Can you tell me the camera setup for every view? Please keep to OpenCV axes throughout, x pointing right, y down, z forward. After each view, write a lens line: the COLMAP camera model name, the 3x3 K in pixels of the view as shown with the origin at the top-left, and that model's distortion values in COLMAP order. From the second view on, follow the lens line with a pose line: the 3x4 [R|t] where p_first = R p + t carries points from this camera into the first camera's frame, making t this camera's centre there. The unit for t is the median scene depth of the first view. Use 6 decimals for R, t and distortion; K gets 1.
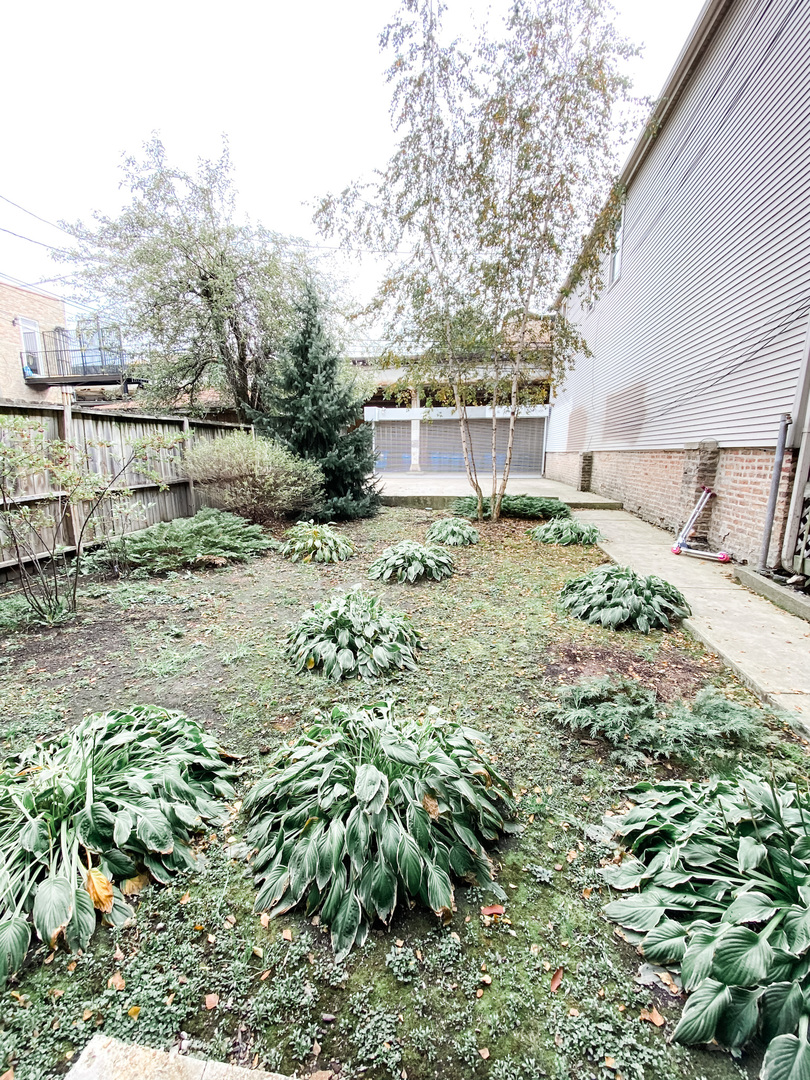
lens RADIAL K [[437.8, 0, 409.5], [0, 437.8, 538.8], [0, 0, 1]] dist [0.032294, -0.028069]
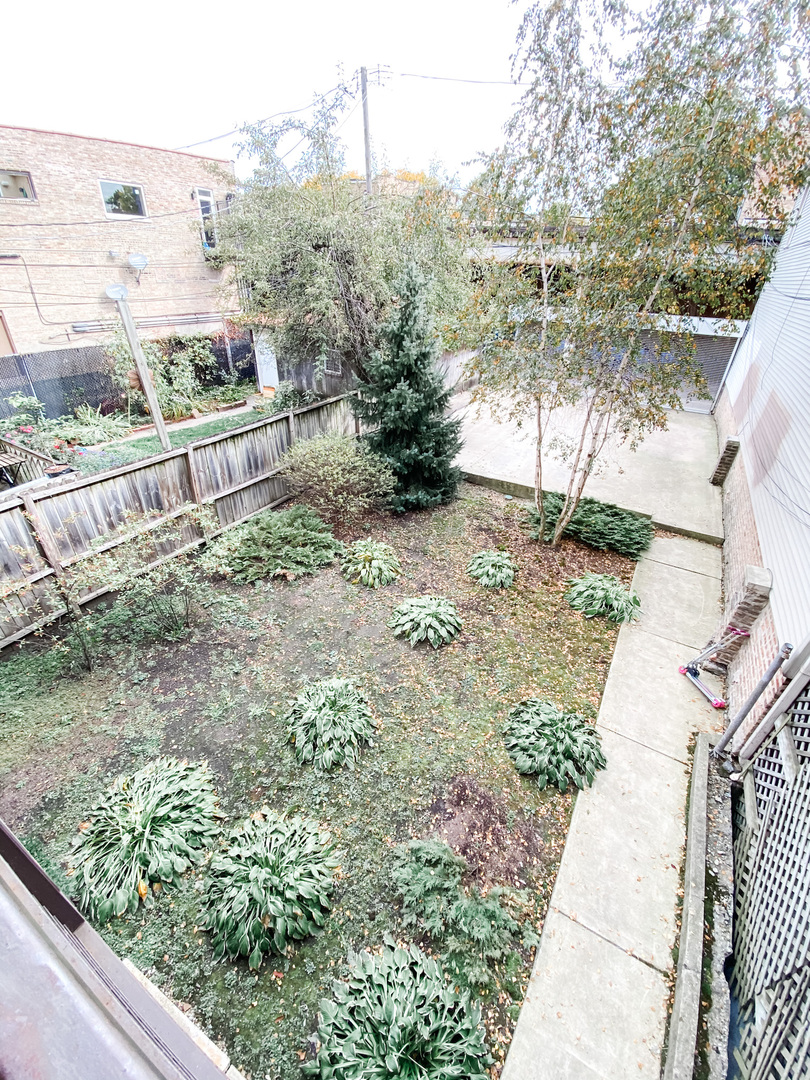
lens RADIAL K [[437.8, 0, 409.5], [0, 437.8, 538.8], [0, 0, 1]] dist [0.032294, -0.028069]
pose [[0.929239, 0.221782, -0.295511, 0.331814], [-0.106713, 0.926821, 0.360021, -0.702681], [0.353732, -0.303011, 0.884906, -0.018838]]
